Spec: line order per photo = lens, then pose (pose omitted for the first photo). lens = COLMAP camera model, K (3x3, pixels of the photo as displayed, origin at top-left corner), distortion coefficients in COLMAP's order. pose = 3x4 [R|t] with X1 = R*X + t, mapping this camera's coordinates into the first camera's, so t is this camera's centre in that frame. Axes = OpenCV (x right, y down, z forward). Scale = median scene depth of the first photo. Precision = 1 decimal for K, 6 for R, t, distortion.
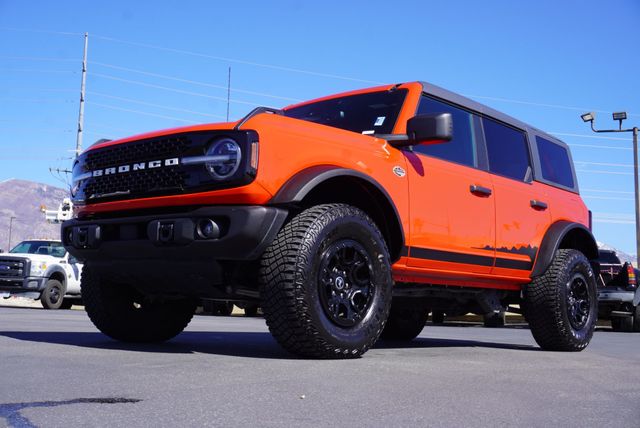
lens RADIAL K [[751.3, 0, 316.3], [0, 751.3, 219.1], [0, 0, 1]] dist [0.023853, 0.000000]
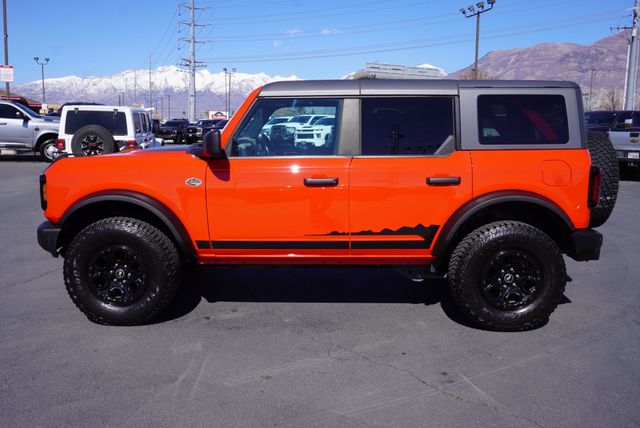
lens RADIAL K [[580.2, 0, 316.7], [0, 580.2, 218.9], [0, 0, 1]] dist [0.039728, 0.000000]
pose [[0.659629, 0.086022, -0.746652, 0.972141], [0.101748, 0.974063, 0.202111, -0.178357], [0.744672, -0.209289, 0.633768, 0.537573]]
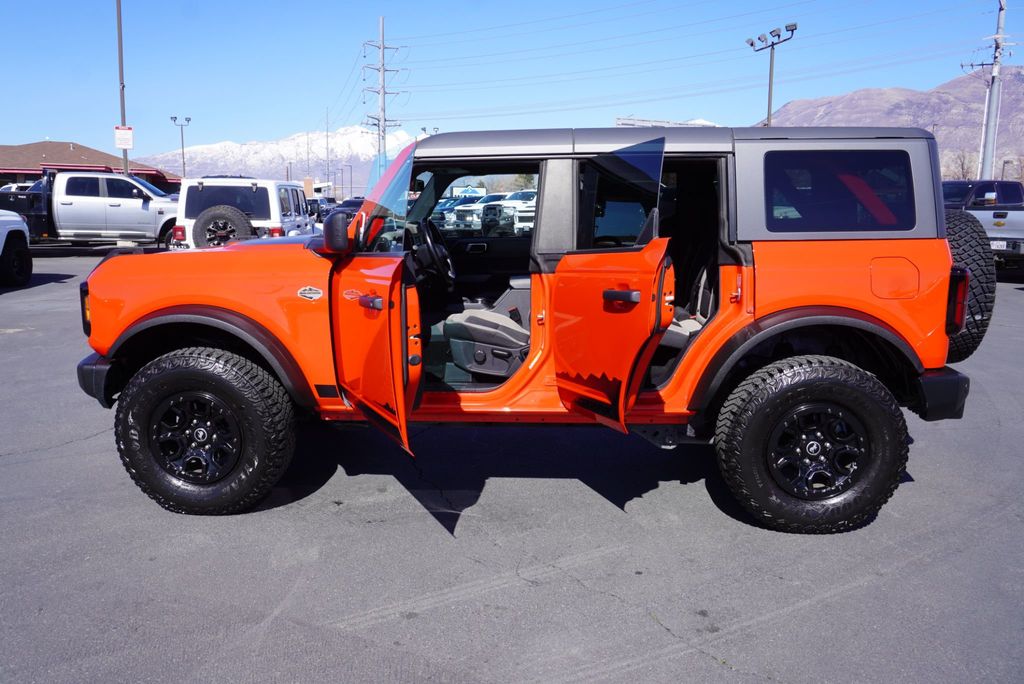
lens RADIAL K [[782.0, 0, 508.6], [0, 782.0, 347.5], [0, 0, 1]] dist [0.011120, 0.023275]
pose [[0.619315, 0.103724, -0.778261, 0.890182], [0.110285, 0.969916, 0.217028, -0.164385], [0.777358, -0.220239, 0.589244, 0.672944]]
